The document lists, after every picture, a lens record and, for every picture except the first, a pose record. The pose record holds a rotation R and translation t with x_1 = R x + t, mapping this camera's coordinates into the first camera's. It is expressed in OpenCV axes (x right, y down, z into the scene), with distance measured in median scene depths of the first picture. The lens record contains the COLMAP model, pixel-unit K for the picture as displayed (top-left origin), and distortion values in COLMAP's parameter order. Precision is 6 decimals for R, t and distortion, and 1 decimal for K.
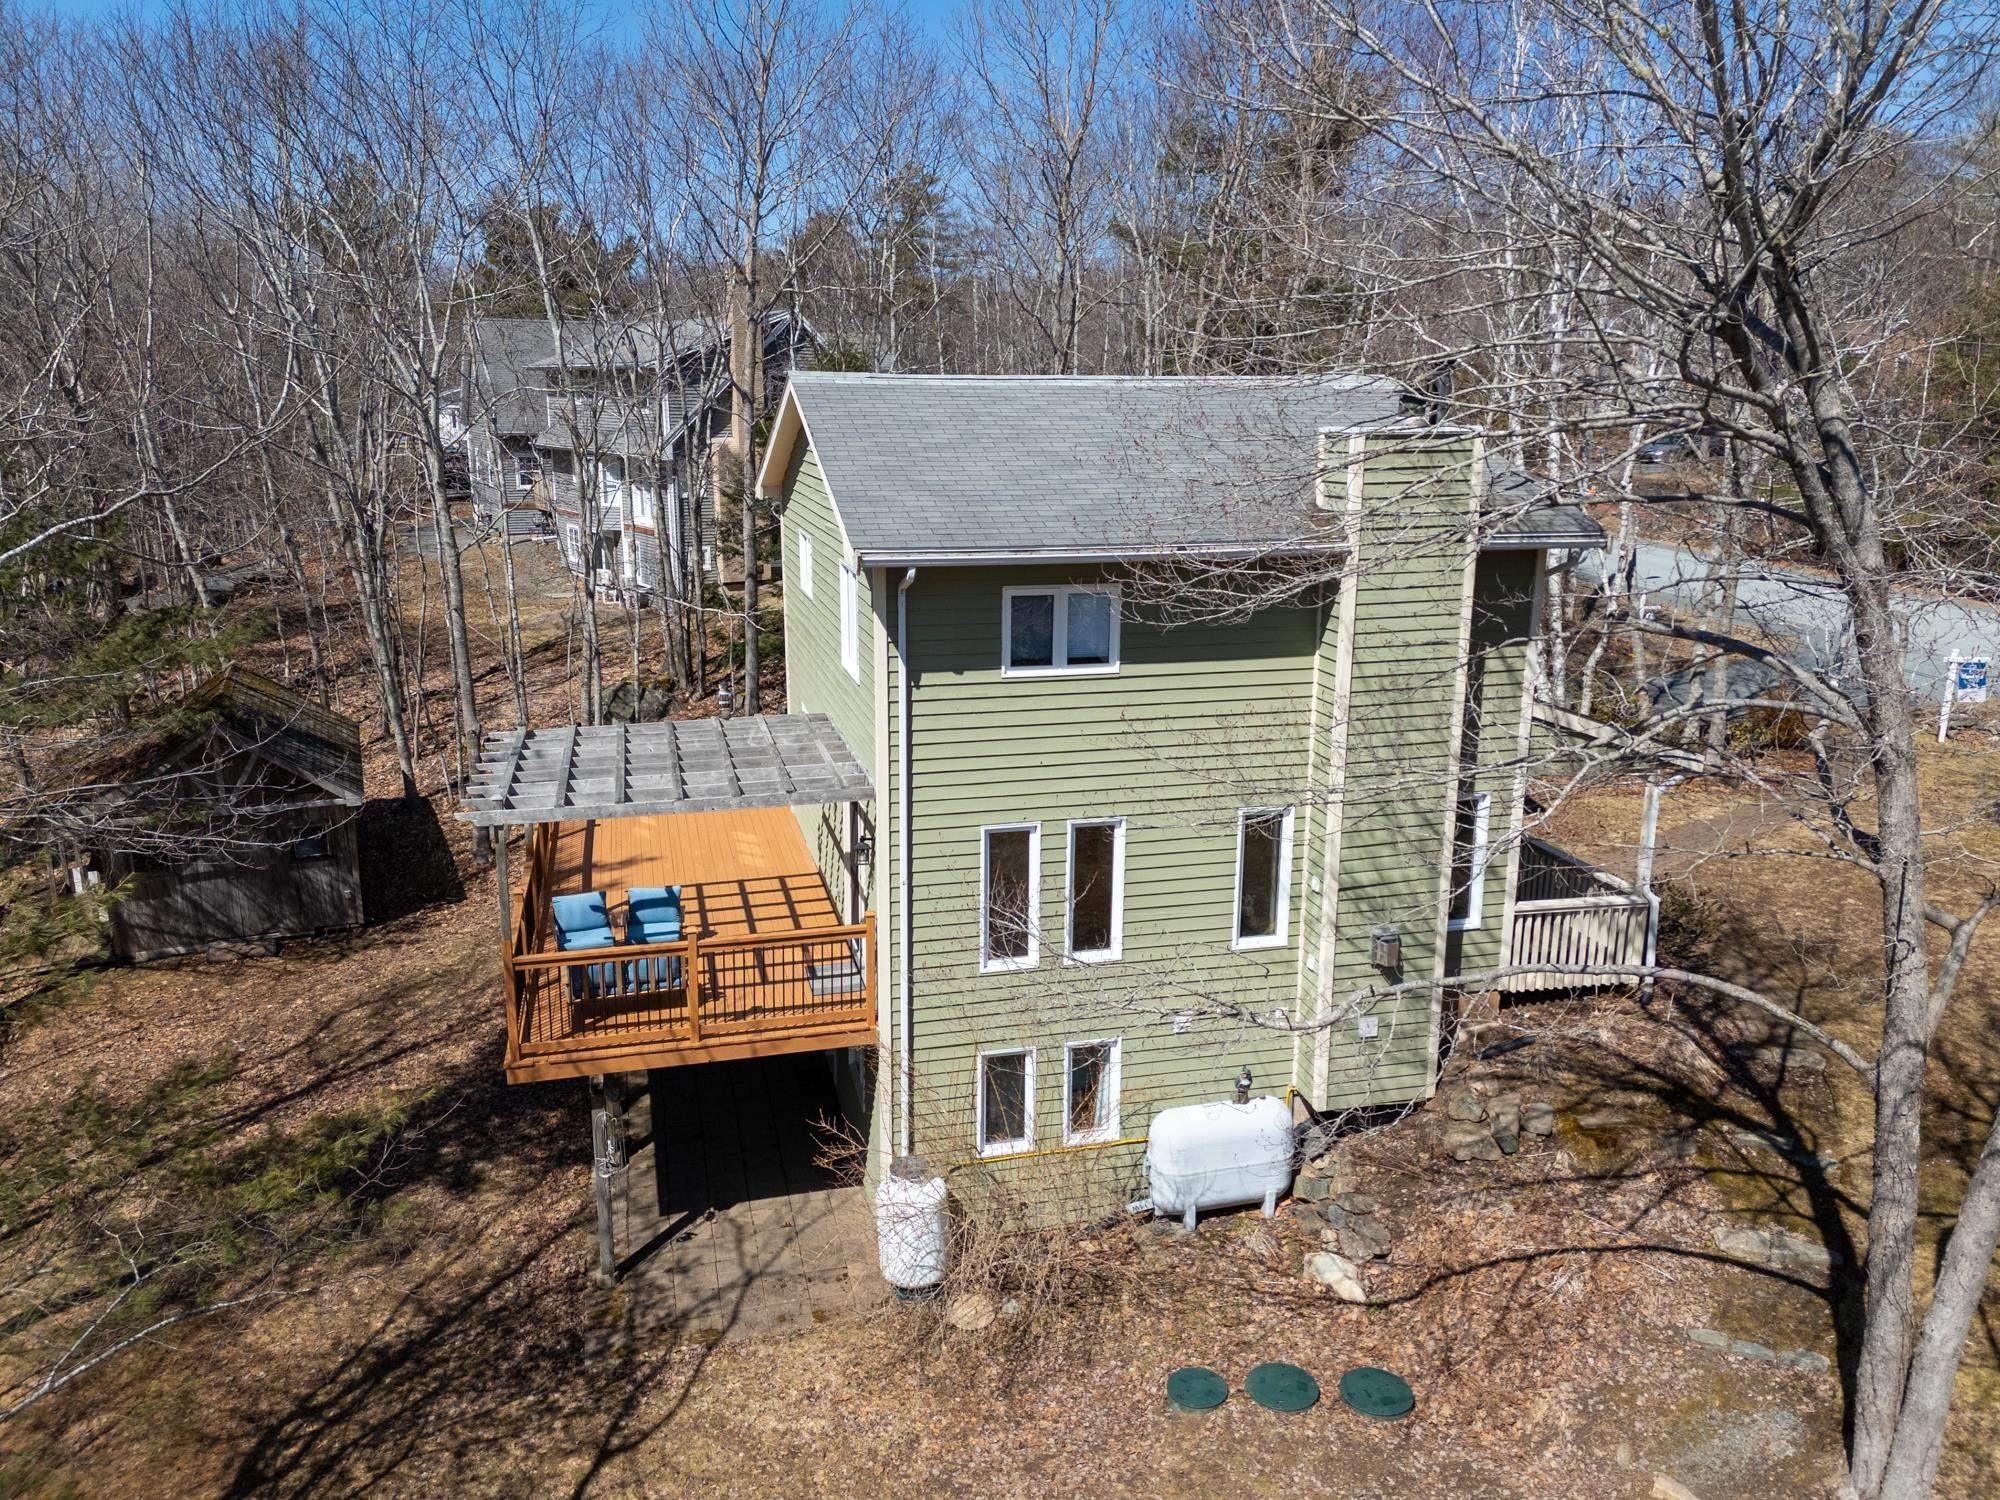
lens RADIAL K [[1458.0, 0, 1004.0], [0, 1458.0, 744.7], [0, 0, 1]] dist [0.091545, -0.075423]
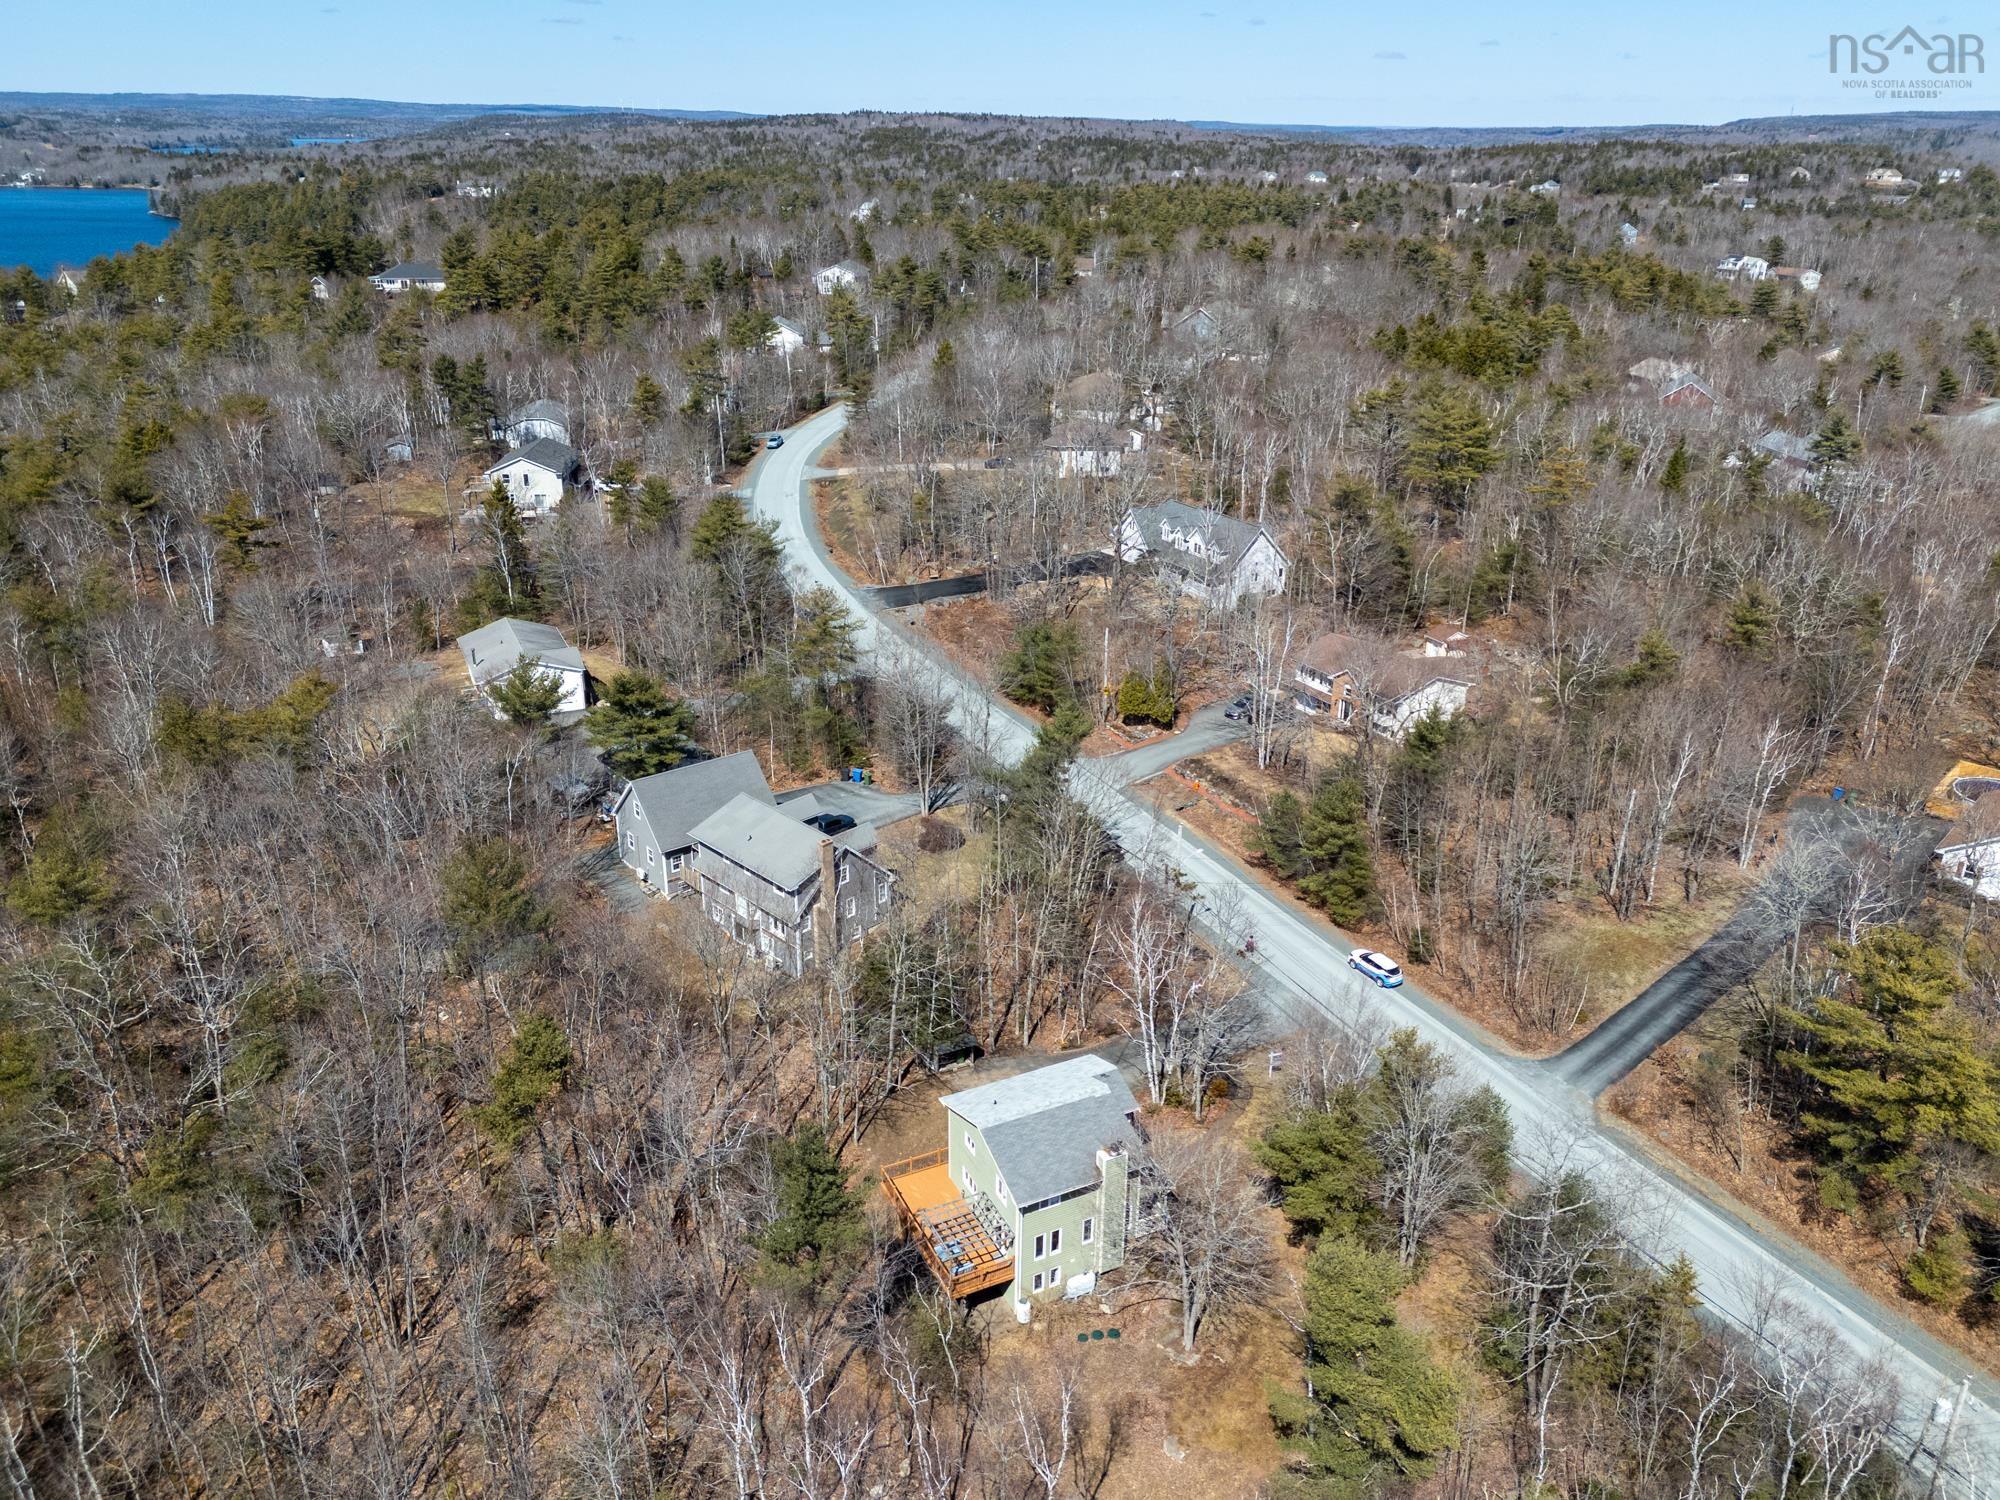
lens RADIAL K [[1458.0, 0, 1004.0], [0, 1458.0, 744.7], [0, 0, 1]] dist [0.091545, -0.075423]
pose [[0.979478, -0.080718, 0.184683, -0.879941], [0.045323, 0.981045, 0.188405, -2.461254], [-0.196390, -0.176169, 0.964570, -3.420135]]
